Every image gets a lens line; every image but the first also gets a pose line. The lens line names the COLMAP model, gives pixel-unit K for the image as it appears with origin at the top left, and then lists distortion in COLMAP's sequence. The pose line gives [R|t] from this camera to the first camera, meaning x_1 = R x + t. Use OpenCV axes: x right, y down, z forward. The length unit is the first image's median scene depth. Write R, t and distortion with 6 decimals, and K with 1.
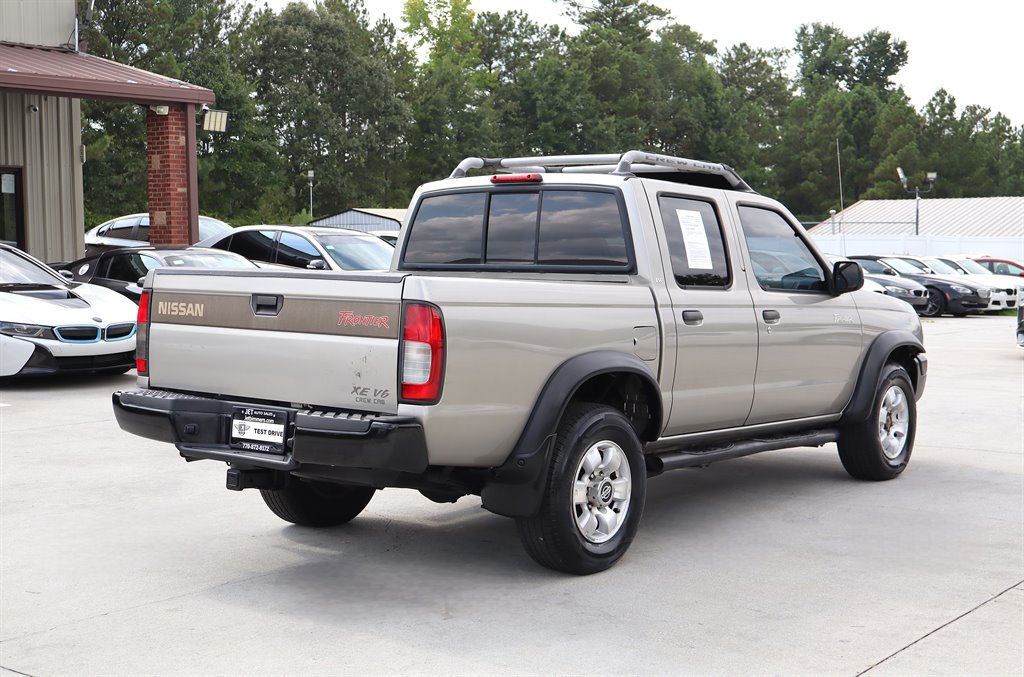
lens RADIAL K [[1399.8, 0, 512.0], [0, 1399.8, 338.5], [0, 0, 1]] dist [-0.009783, -0.012435]
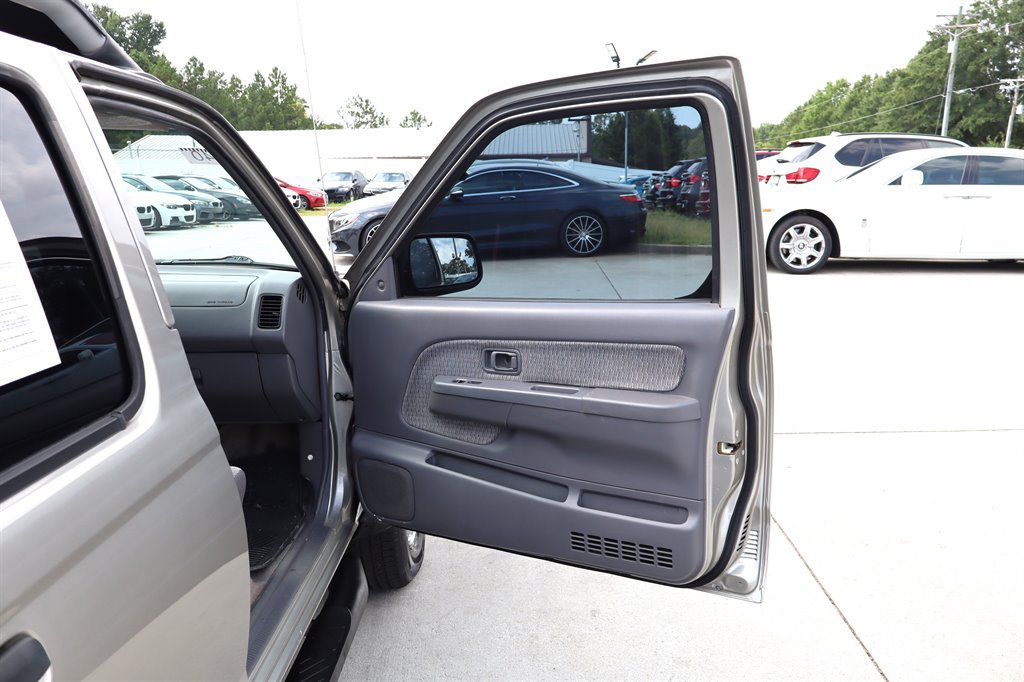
lens RADIAL K [[829.4, 0, 512.0], [0, 829.4, 341.0], [0, 0, 1]] dist [-0.004086, -0.006825]
pose [[0.792517, -0.143475, 0.592732, 0.011509], [0.055792, 0.984913, 0.163808, -0.006470], [-0.607292, -0.096751, 0.788566, 0.074275]]
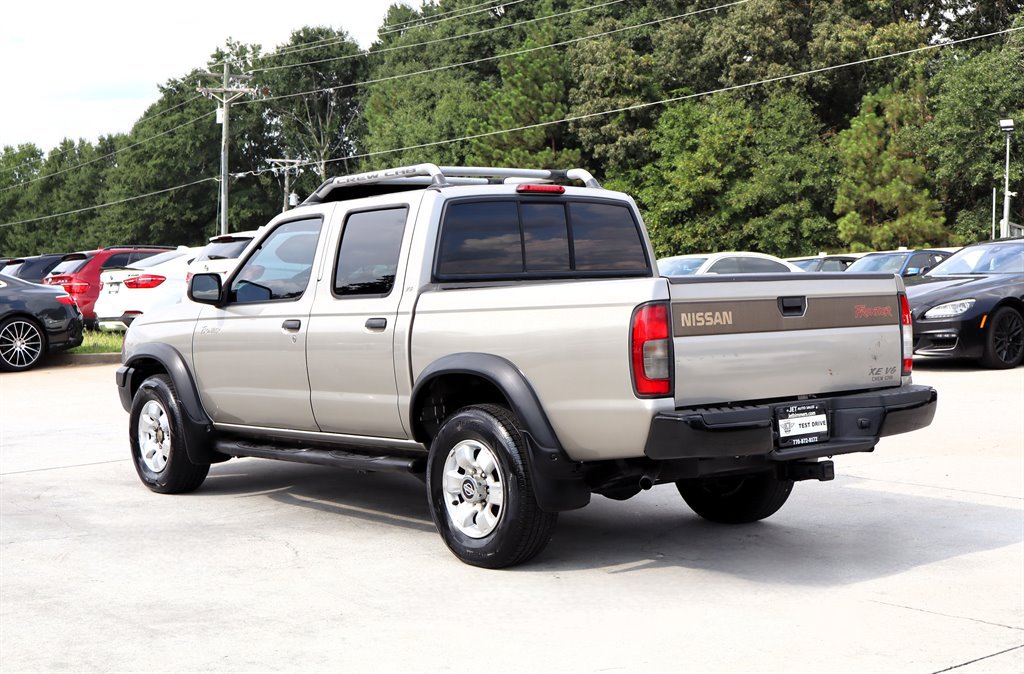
lens RADIAL K [[1537.8, 0, 512.0], [0, 1537.8, 337.0], [0, 0, 1]] dist [0.014912, 0.034098]
pose [[0.190937, -0.056336, 0.979984, -0.097609], [0.080416, 0.995894, 0.041582, -0.004779], [-0.978303, 0.070867, 0.194683, 0.070617]]
